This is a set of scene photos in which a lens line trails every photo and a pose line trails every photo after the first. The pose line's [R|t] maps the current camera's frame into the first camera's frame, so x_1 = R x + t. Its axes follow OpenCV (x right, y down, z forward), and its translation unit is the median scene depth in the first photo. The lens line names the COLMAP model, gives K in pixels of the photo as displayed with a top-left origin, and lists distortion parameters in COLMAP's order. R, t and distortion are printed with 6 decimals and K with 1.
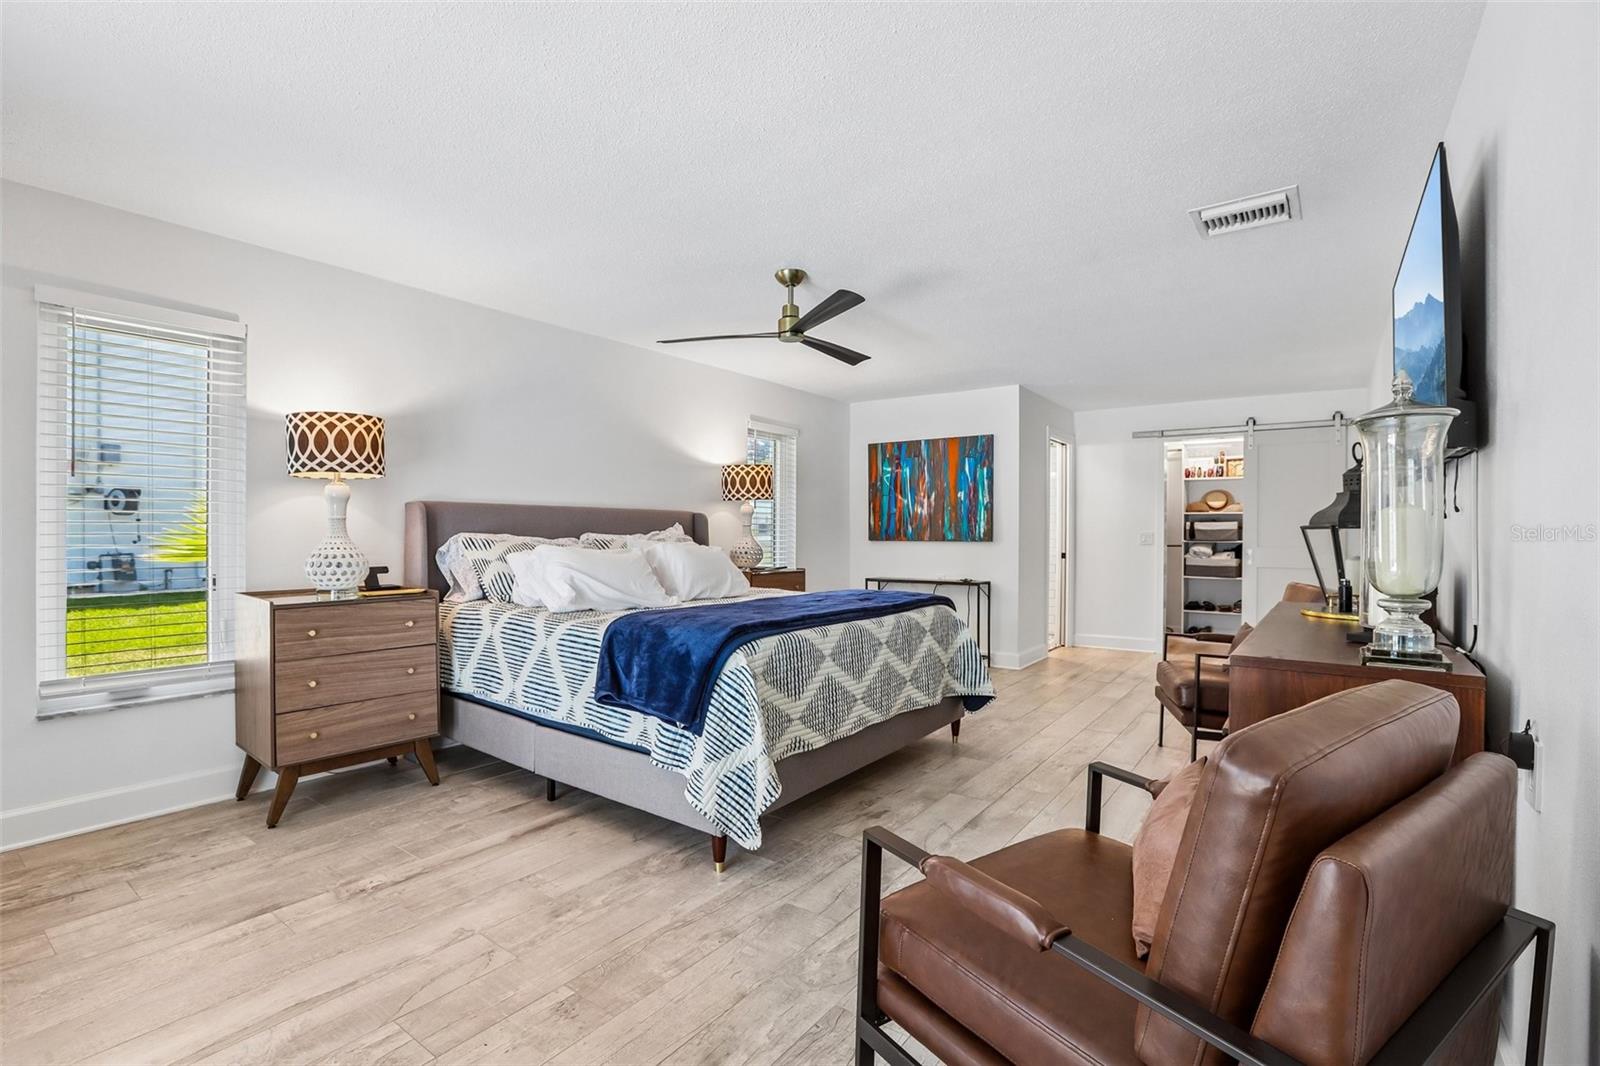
lens RADIAL K [[743.2, 0, 800.0], [0, 743.2, 533.0], [0, 0, 1]] dist [-0.058712, 0.023133]
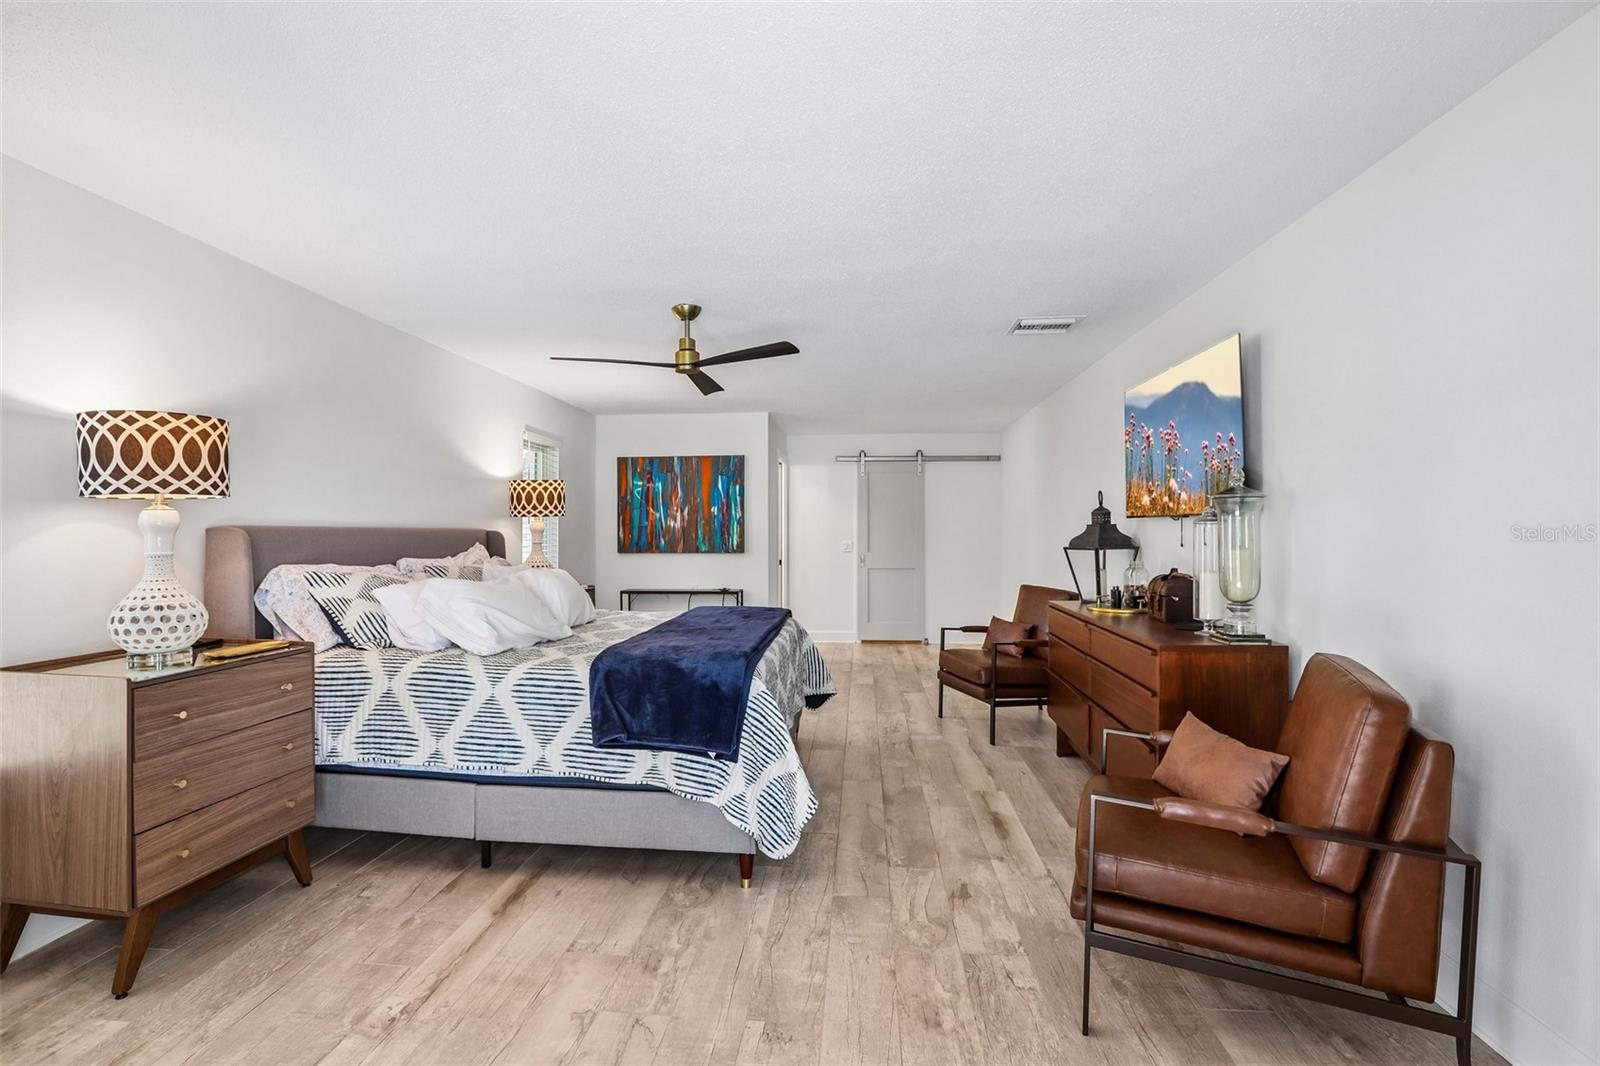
lens RADIAL K [[735.8, 0, 802.1], [0, 735.8, 522.2], [0, 0, 1]] dist [-0.045757, 0.013644]
pose [[0.853311, 0.001474, 0.521399, -0.464867], [0.004920, 0.999929, -0.010879, -0.042598], [-0.521378, 0.011848, 0.853243, 0.044112]]
